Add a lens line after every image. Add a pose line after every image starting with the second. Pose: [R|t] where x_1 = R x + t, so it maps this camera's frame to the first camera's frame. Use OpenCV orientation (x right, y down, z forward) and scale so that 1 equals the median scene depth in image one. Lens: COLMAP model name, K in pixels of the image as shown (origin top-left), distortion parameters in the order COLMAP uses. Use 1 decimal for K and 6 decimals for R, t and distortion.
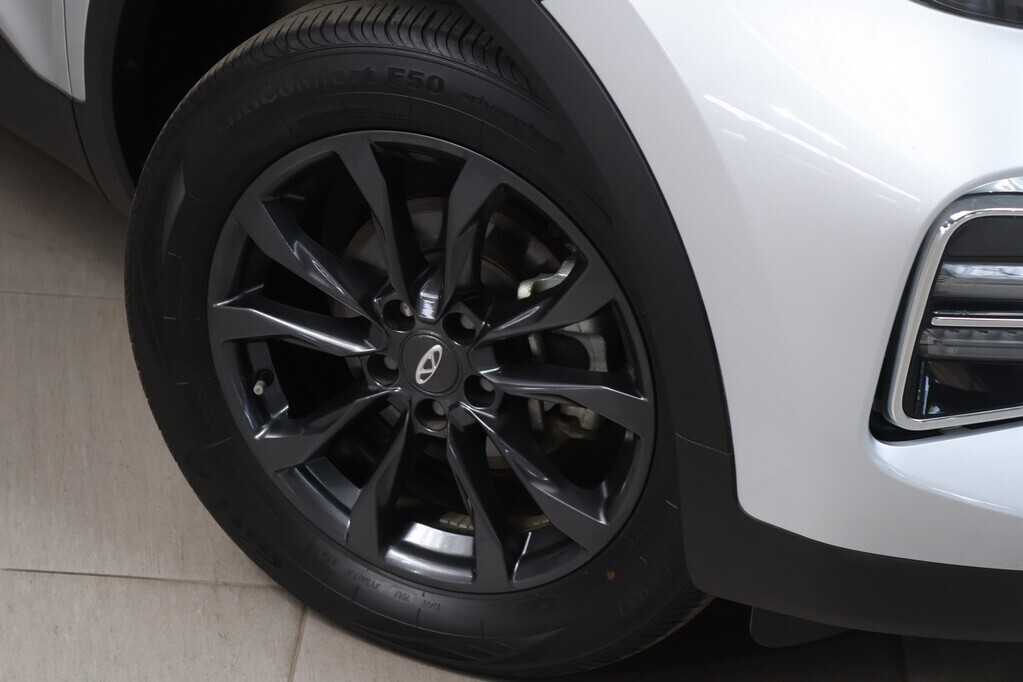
lens RADIAL K [[2388.6, 0, 511.5], [0, 2388.6, 341.0], [0, 0, 1]] dist [0.070977, 0.312092]
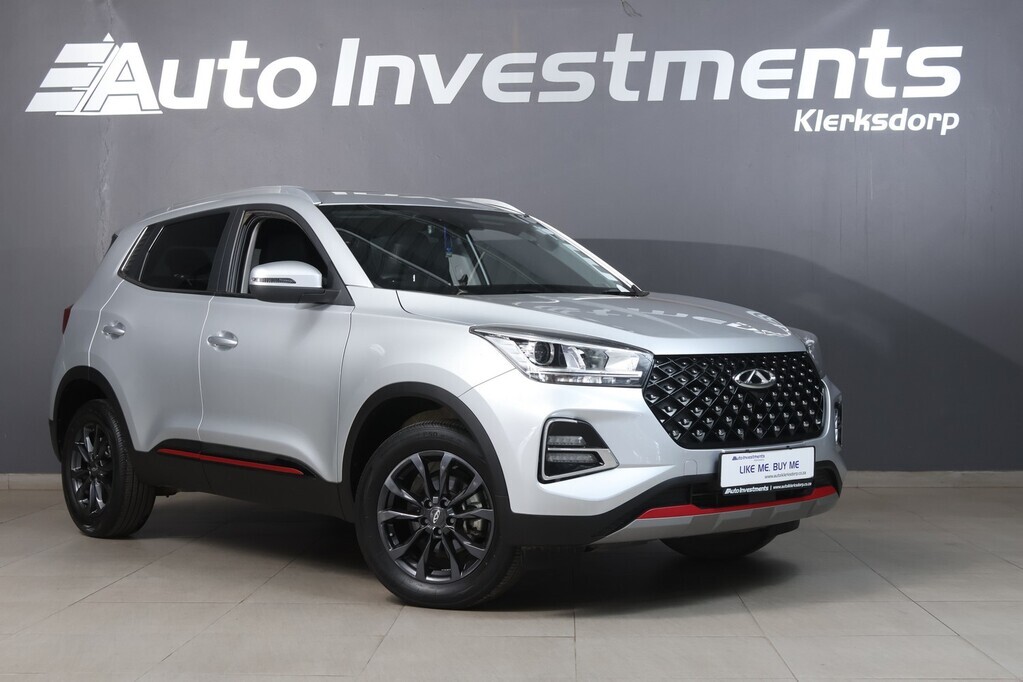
lens RADIAL K [[1450.2, 0, 511.5], [0, 1450.2, 341.0], [0, 0, 1]] dist [-0.039161, -0.029644]
pose [[0.998621, -0.049490, 0.017515, 0.058225], [0.051753, 0.872006, -0.486752, 0.897200], [0.008816, 0.486988, 0.873364, -1.148499]]
